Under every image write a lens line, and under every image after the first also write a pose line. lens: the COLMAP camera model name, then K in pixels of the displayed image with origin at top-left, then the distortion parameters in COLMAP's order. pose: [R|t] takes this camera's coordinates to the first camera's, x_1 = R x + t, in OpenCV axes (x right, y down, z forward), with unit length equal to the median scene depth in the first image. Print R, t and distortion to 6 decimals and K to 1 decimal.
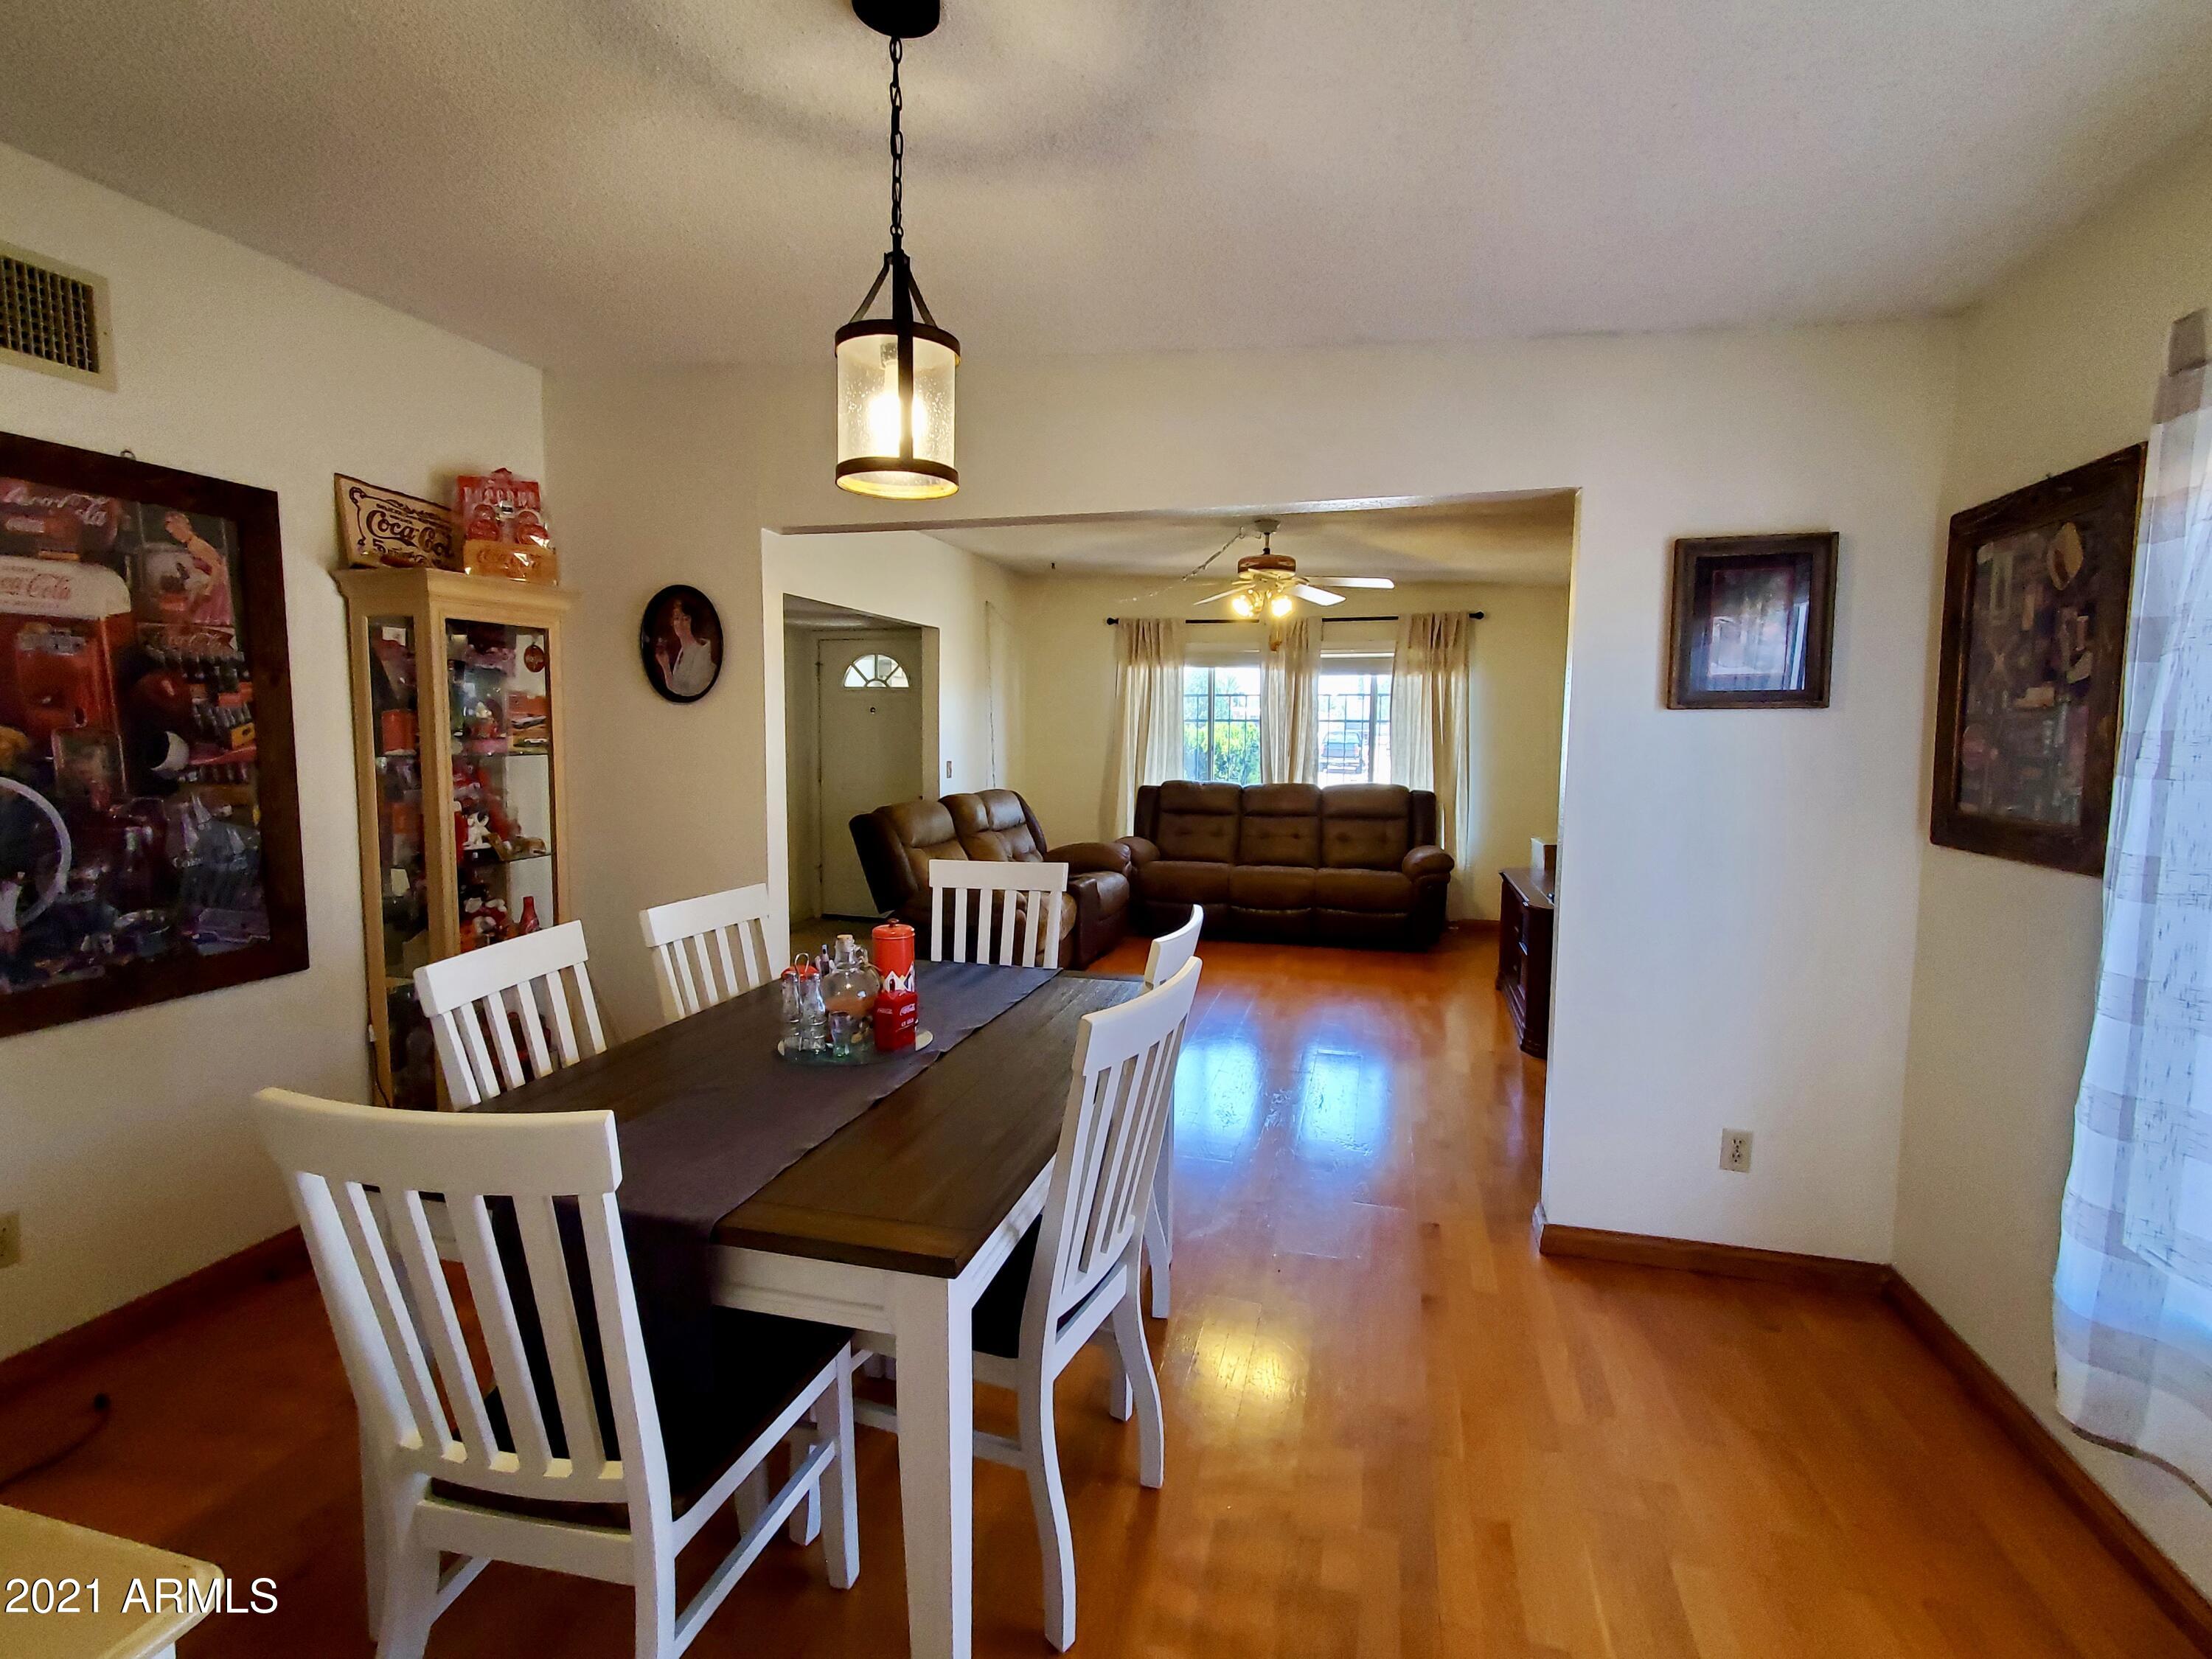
lens RADIAL K [[1036.1, 0, 1106.0], [0, 1036.1, 829.5], [0, 0, 1]] dist [-0.000001, 0.000028]
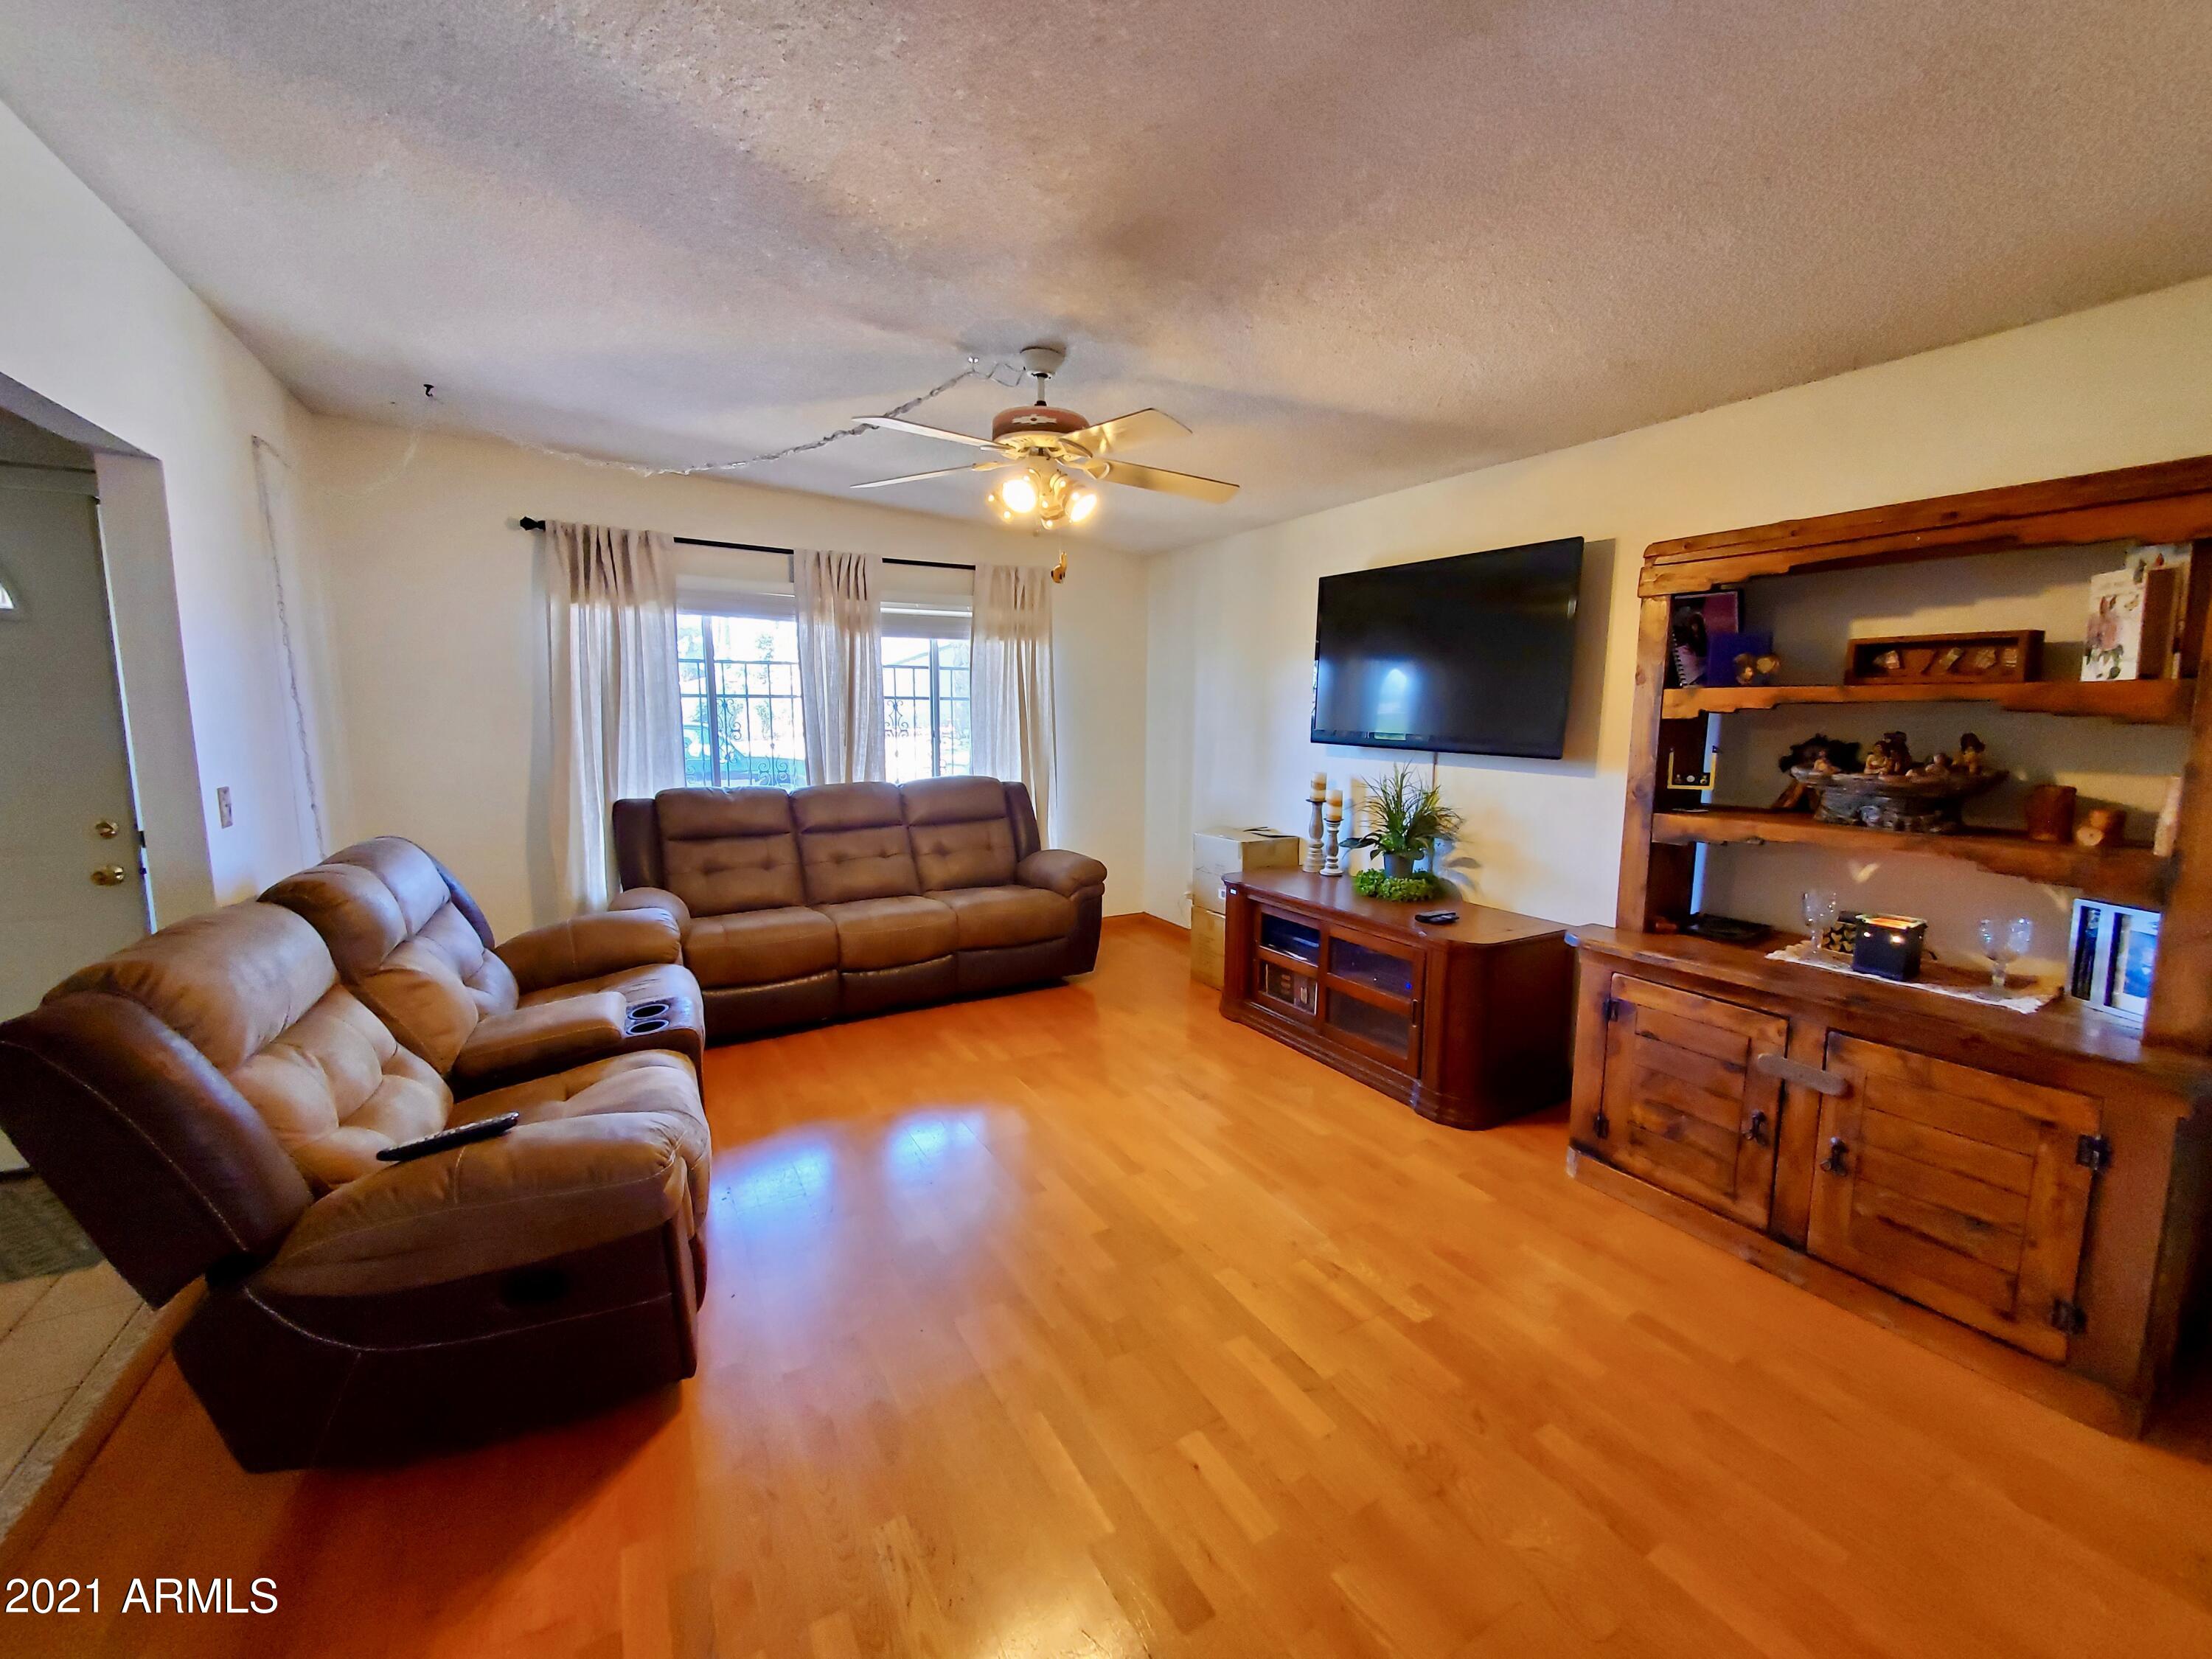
lens RADIAL K [[876.4, 0, 1106.0], [0, 876.4, 829.5], [0, 0, 1]] dist [-0.000658, -0.000060]
pose [[0.704870, -0.102255, 0.701927, -0.135812], [0.070207, 0.994753, 0.074412, -0.045623], [-0.705853, -0.003171, 0.708351, 0.439250]]
